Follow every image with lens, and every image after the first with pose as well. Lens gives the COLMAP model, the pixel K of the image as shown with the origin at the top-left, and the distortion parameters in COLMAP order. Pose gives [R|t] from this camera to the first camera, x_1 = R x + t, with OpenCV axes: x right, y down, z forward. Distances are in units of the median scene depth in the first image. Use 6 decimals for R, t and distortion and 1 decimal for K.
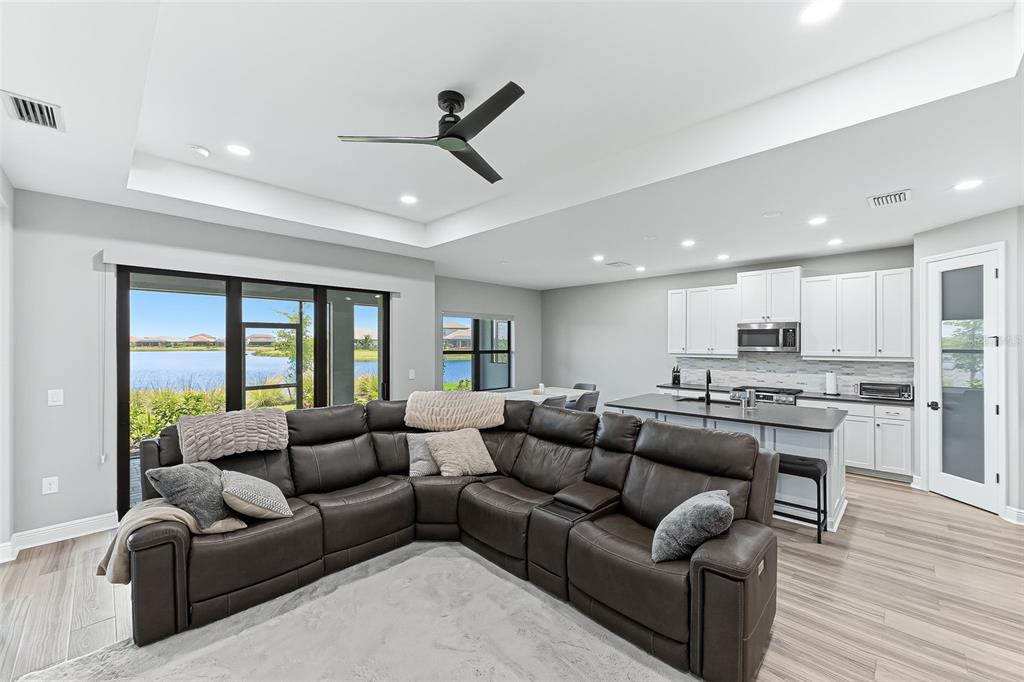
lens RADIAL K [[401.7, 0, 508.7], [0, 401.7, 343.4], [0, 0, 1]] dist [0.000119, -0.000009]
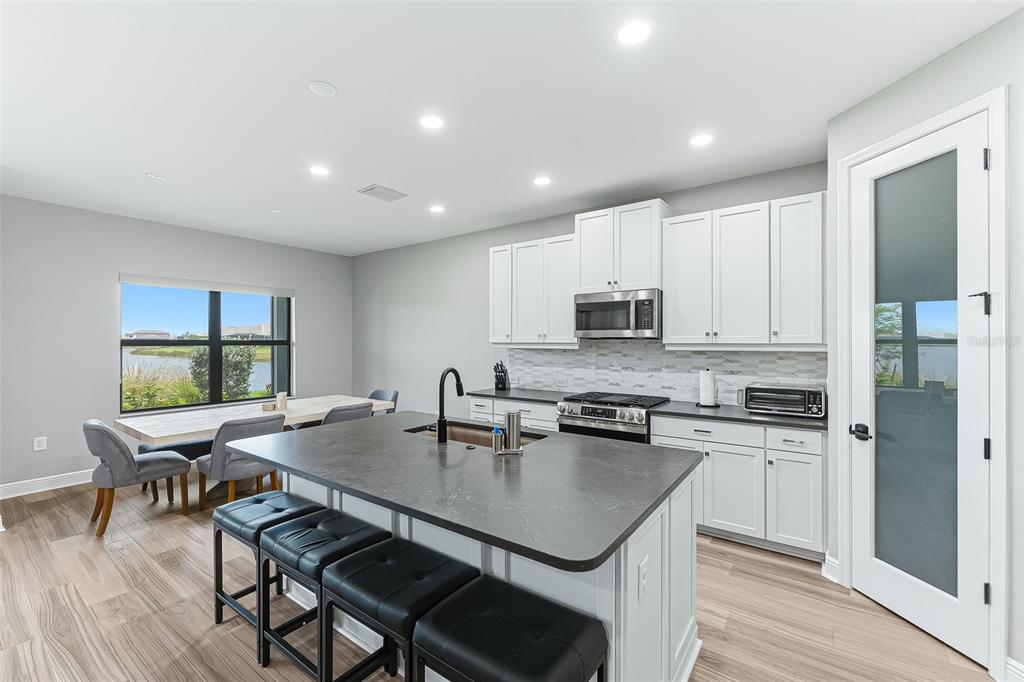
lens RADIAL K [[432.1, 0, 480.4], [0, 432.1, 340.2], [0, 0, 1]] dist [0.000444, 0.000305]
pose [[0.993626, -0.001015, 0.112720, 0.386949], [0.000844, 0.999998, 0.001558, 0.024796], [-0.112721, -0.001453, 0.993626, 0.382738]]
